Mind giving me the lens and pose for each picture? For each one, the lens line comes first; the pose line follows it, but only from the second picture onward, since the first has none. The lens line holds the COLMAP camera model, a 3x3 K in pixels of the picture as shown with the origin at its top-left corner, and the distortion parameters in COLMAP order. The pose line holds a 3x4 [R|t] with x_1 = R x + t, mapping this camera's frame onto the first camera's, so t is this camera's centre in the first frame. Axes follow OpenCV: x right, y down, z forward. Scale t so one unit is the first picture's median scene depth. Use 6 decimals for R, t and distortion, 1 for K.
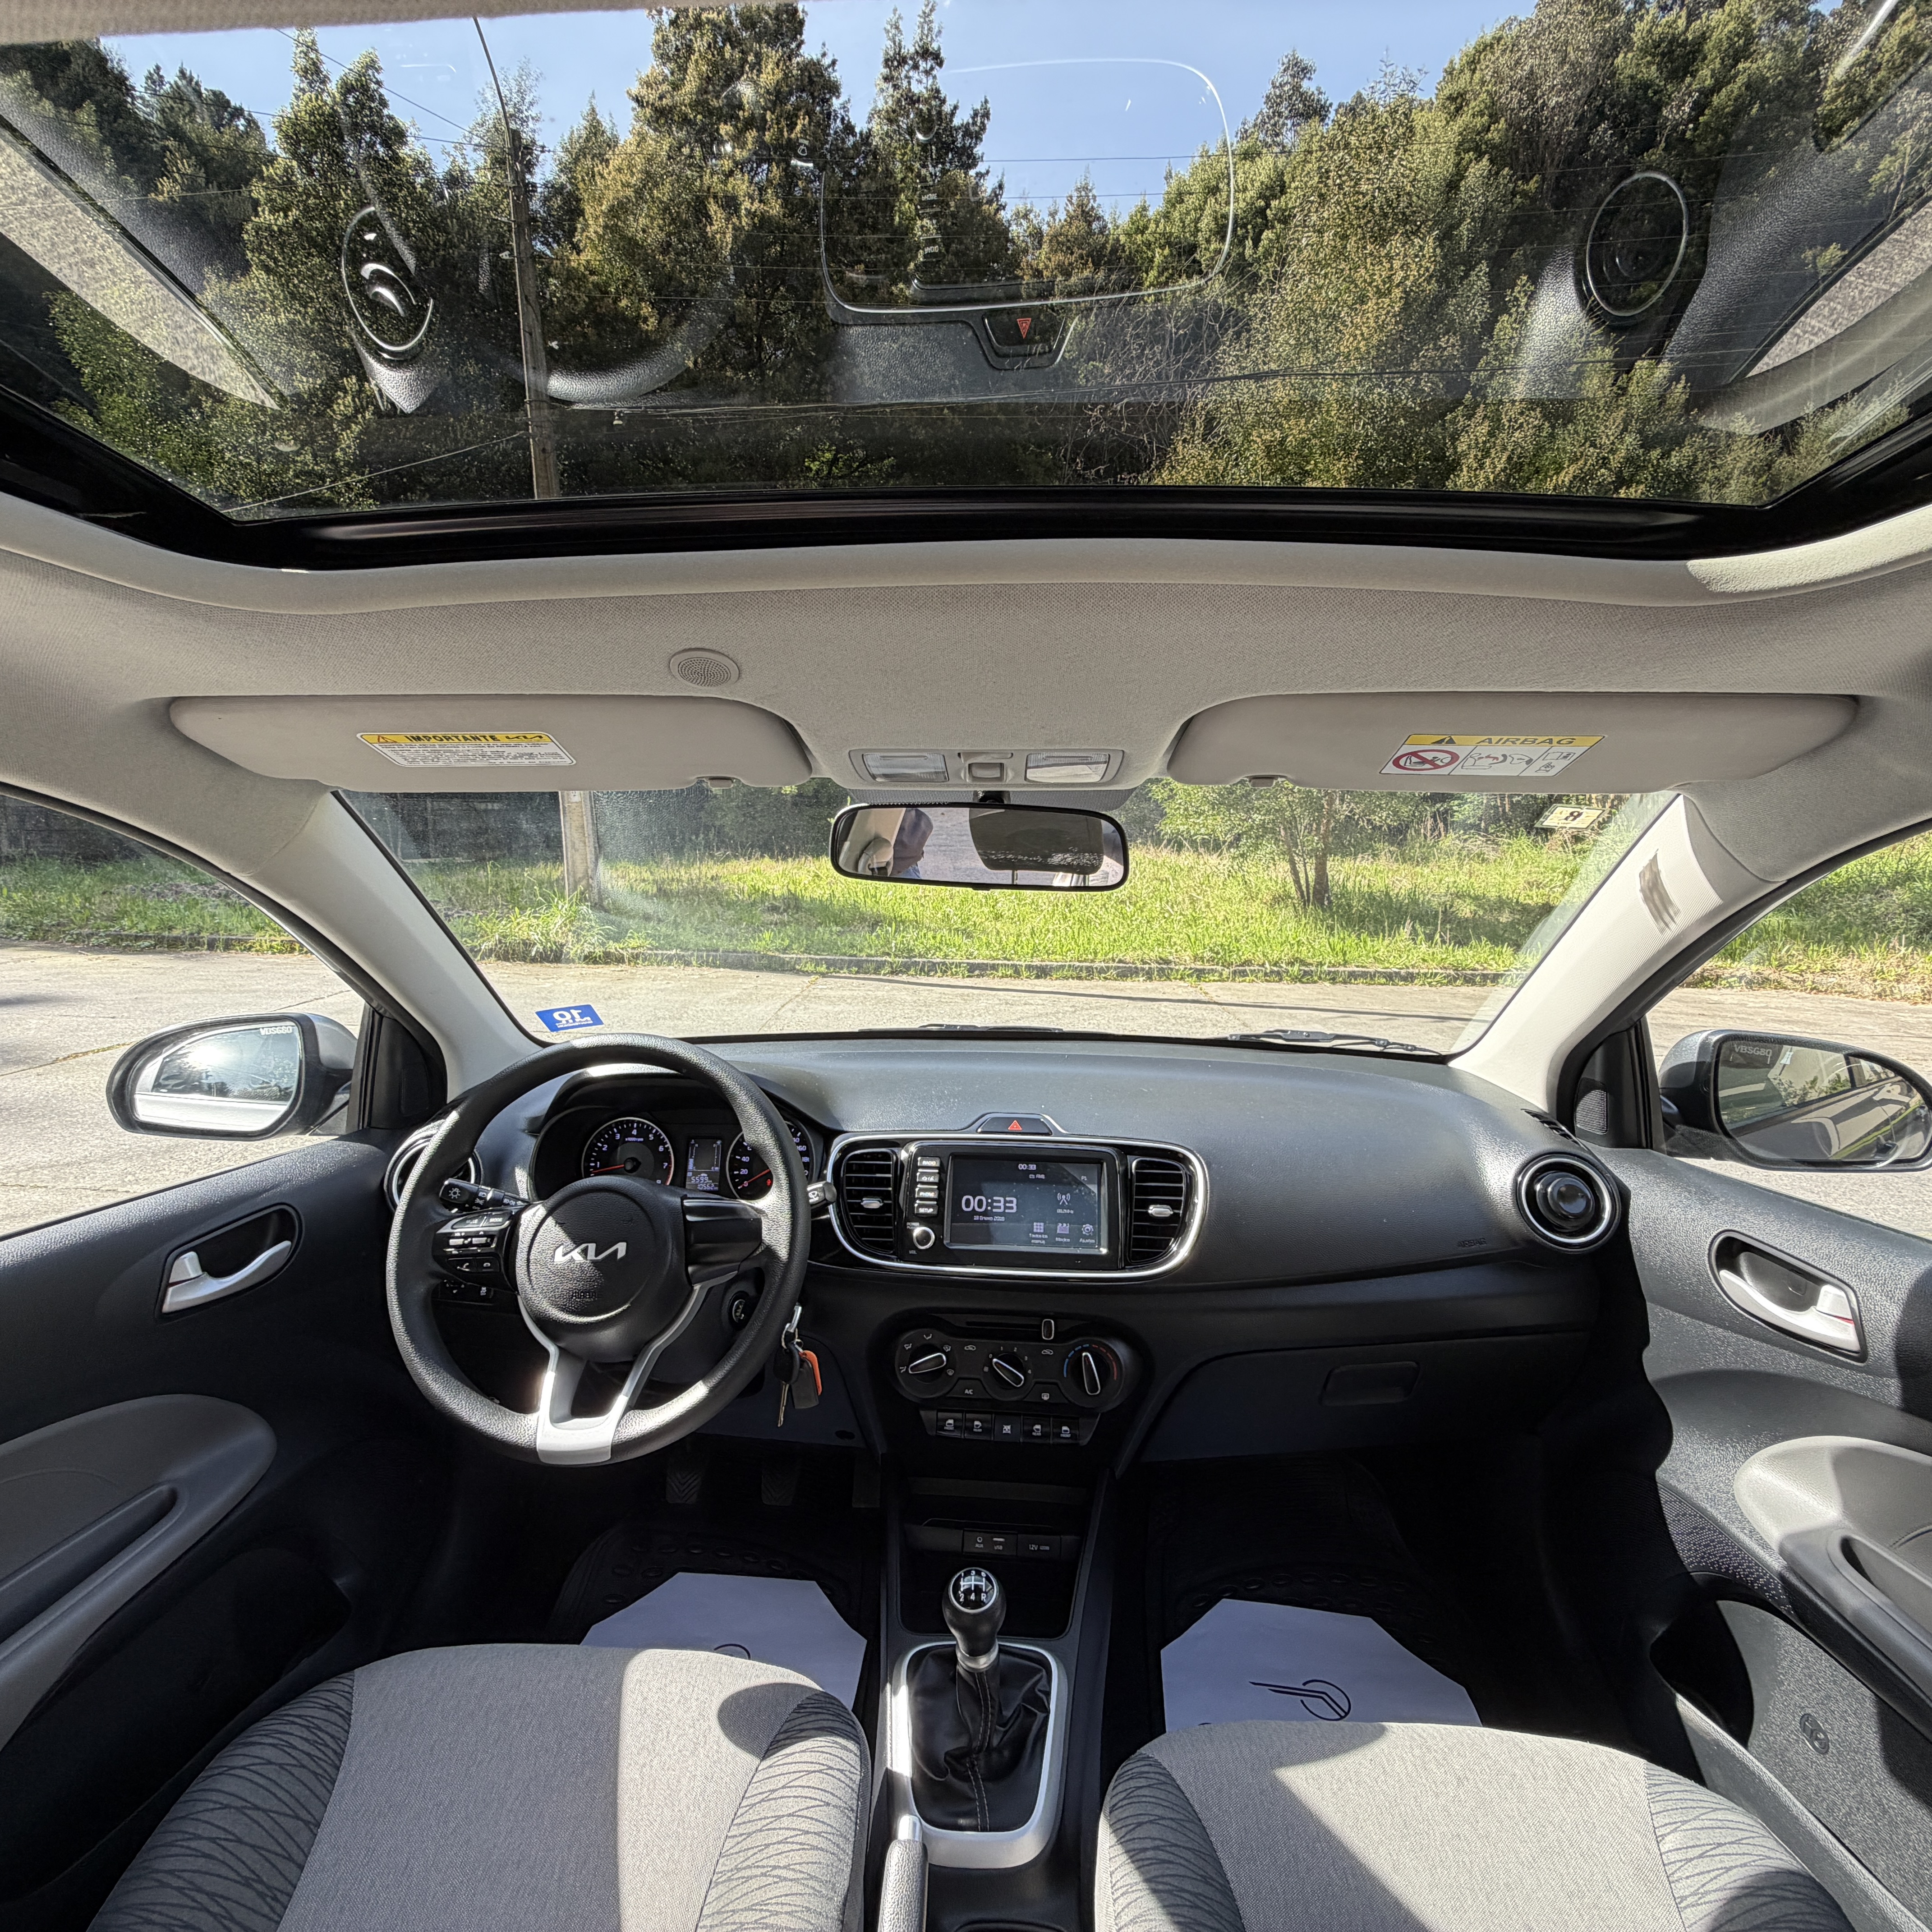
lens RADIAL K [[1026.5, 0, 966.0], [0, 1026.5, 966.0], [0, 0, 1]] dist [-0.002787, 0.001678]
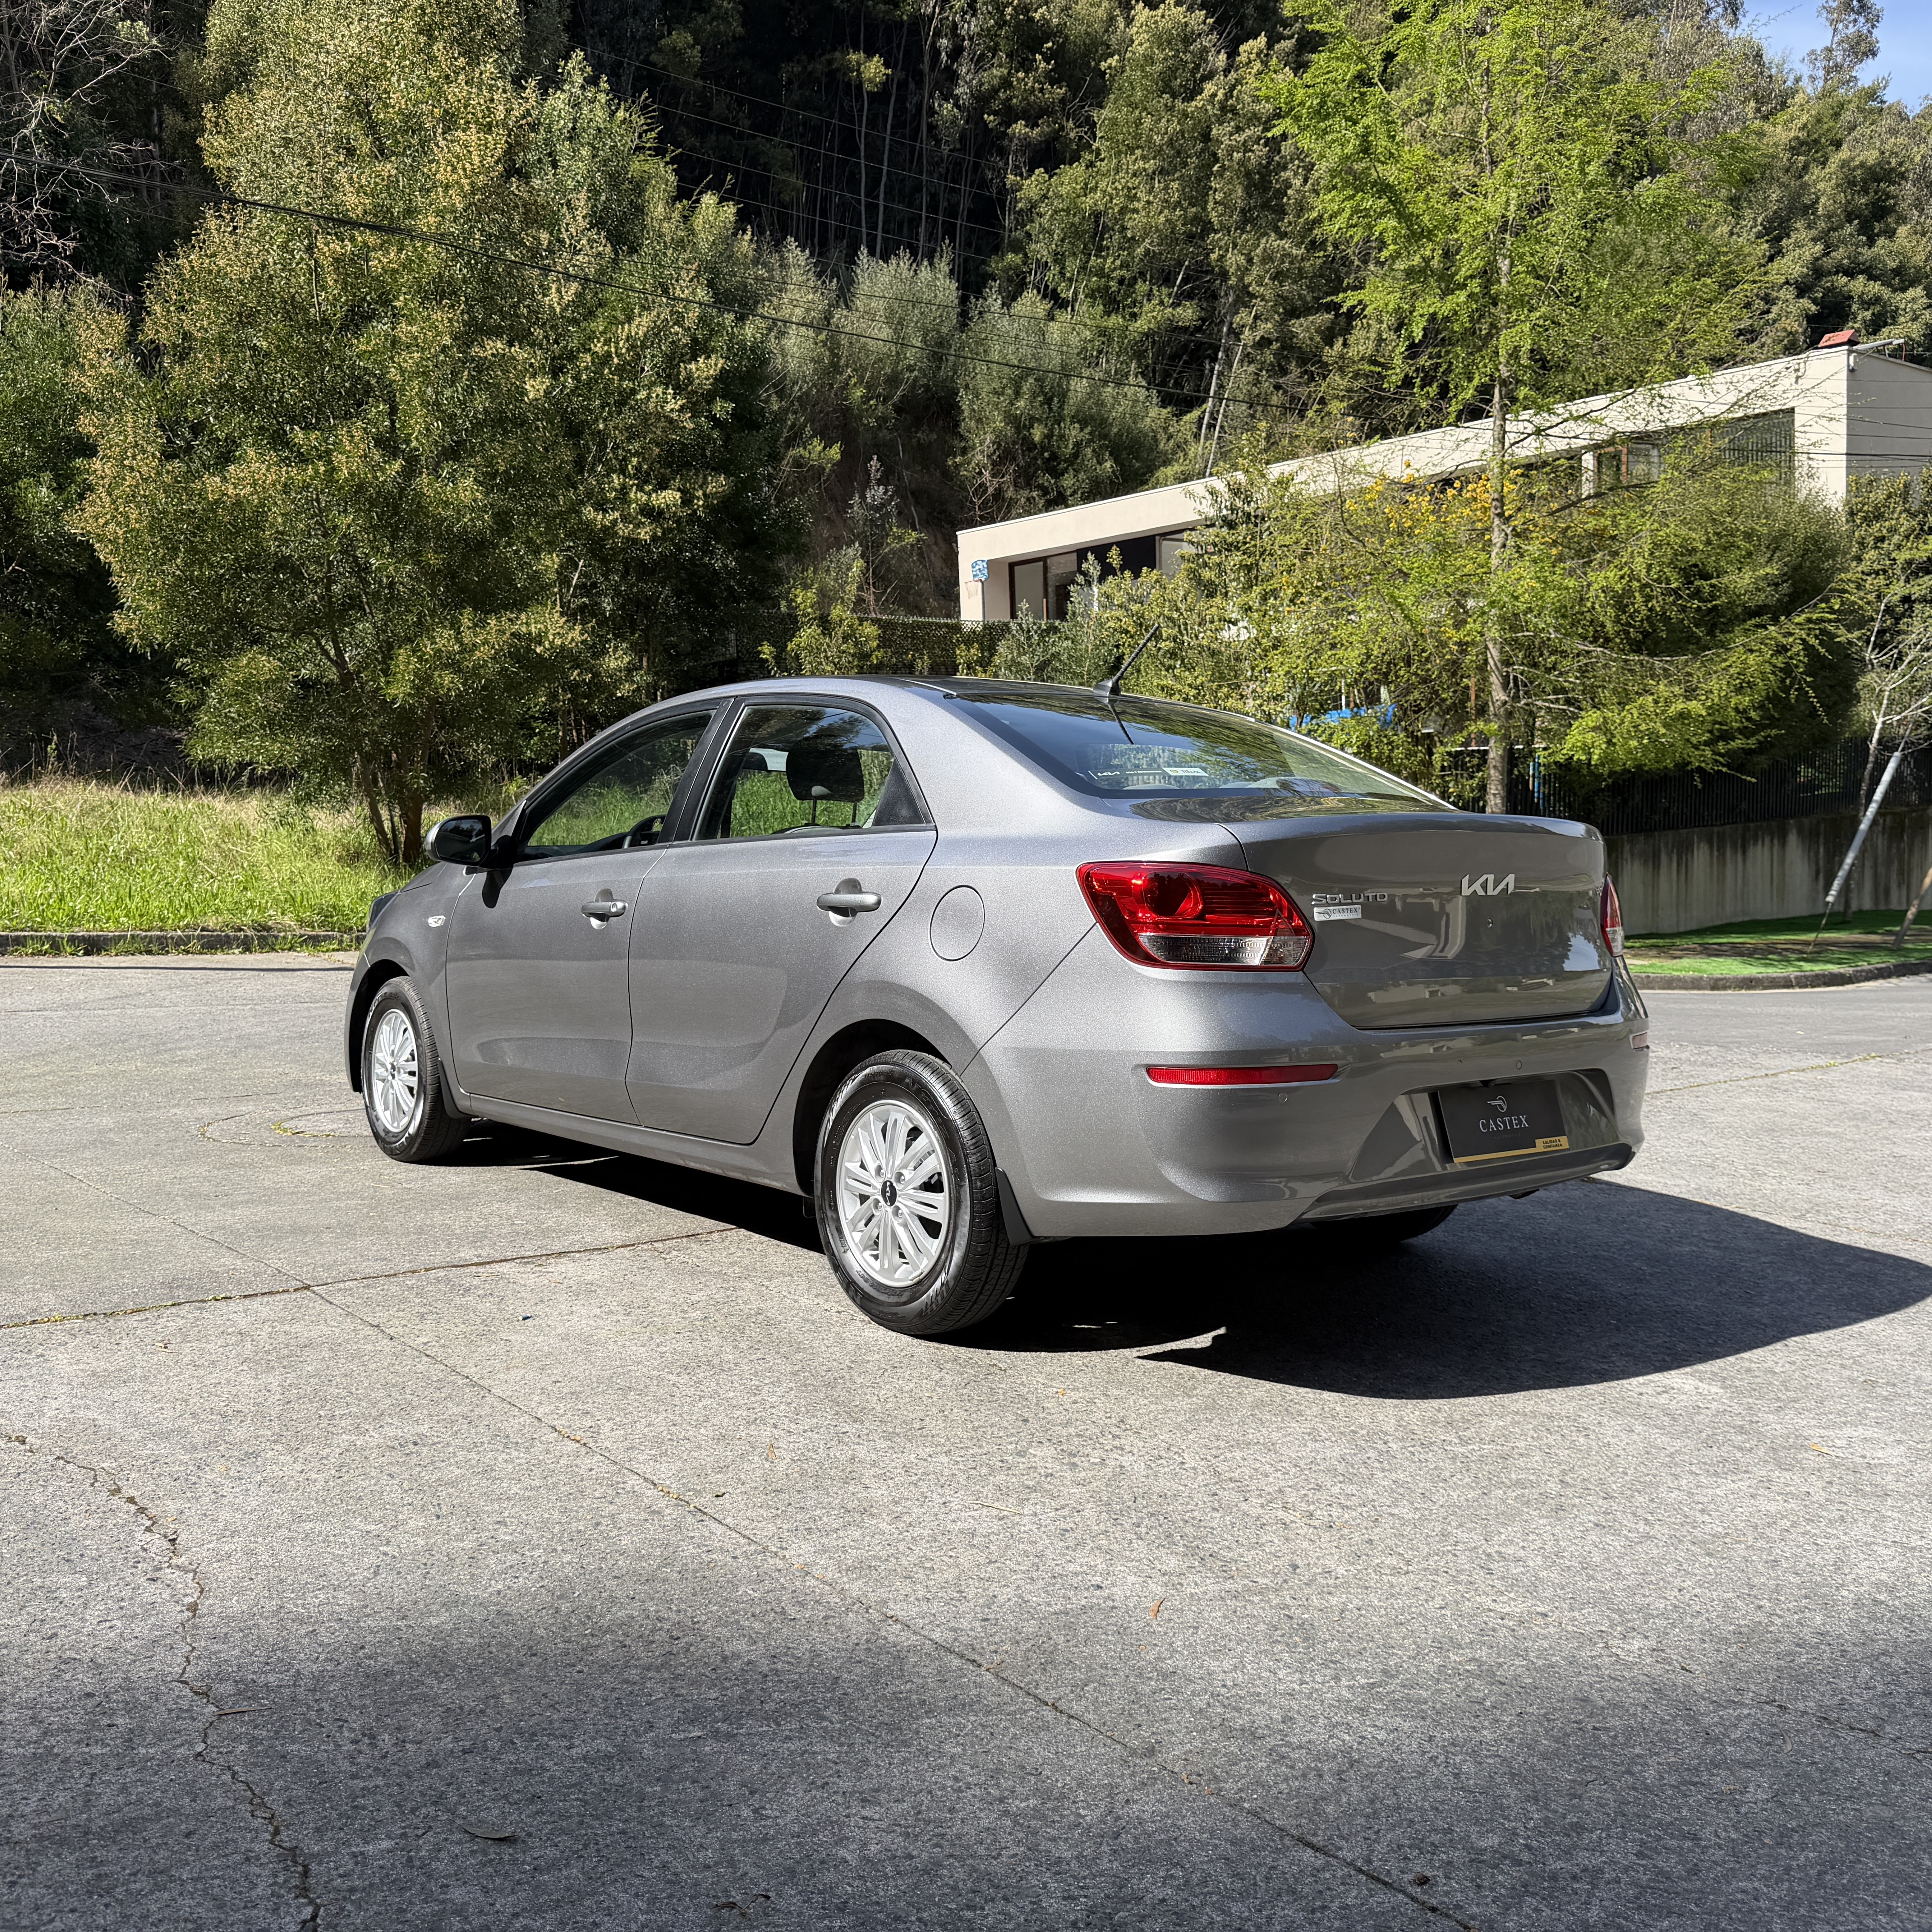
lens RADIAL K [[1815.7, 0, 991.7], [0, 1815.7, 932.2], [0, 0, 1]] dist [0.132973, -0.207728]
pose [[0.737843, -0.027443, 0.674414, -3.301519], [0.058552, 0.998009, -0.023449, 0.630206], [-0.672428, 0.056790, 0.737981, -3.639473]]
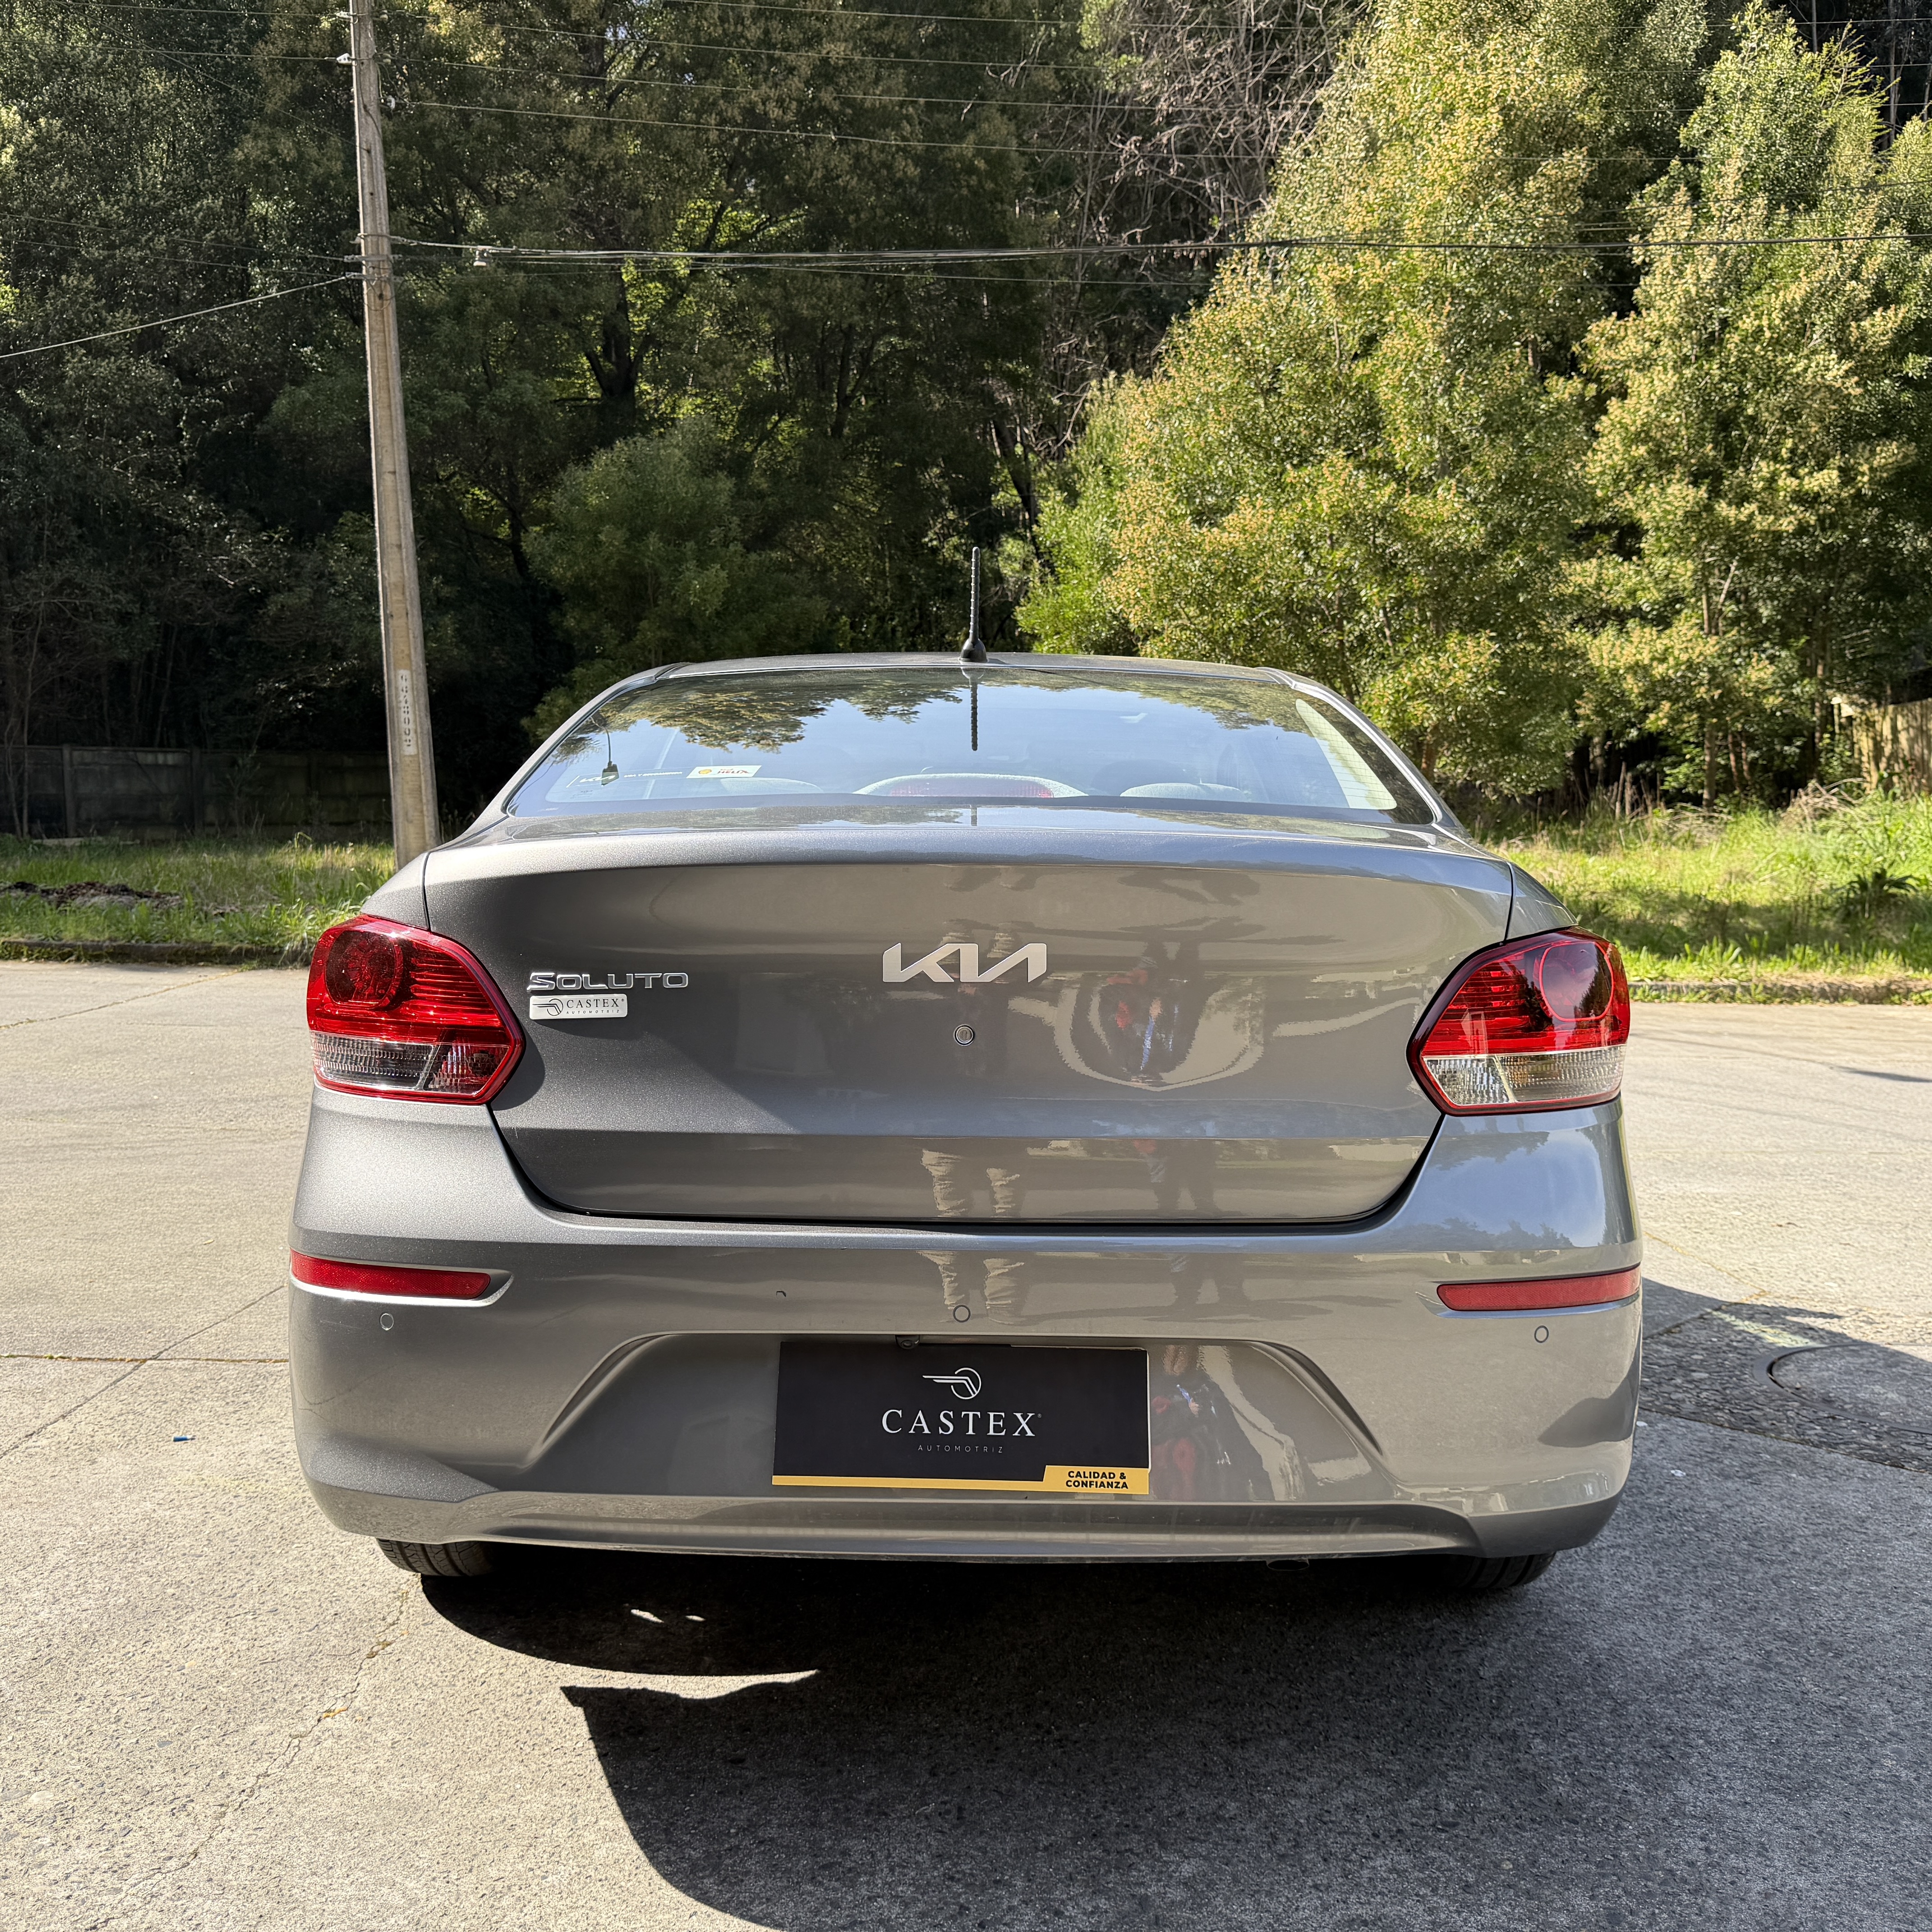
lens RADIAL K [[1815.7, 0, 991.7], [0, 1815.7, 932.2], [0, 0, 1]] dist [0.132973, -0.207728]
pose [[0.999119, 0.001369, 0.041946, -0.164956], [0.001360, 0.997886, -0.064972, 0.600765], [-0.041946, 0.064972, 0.997005, -3.534816]]
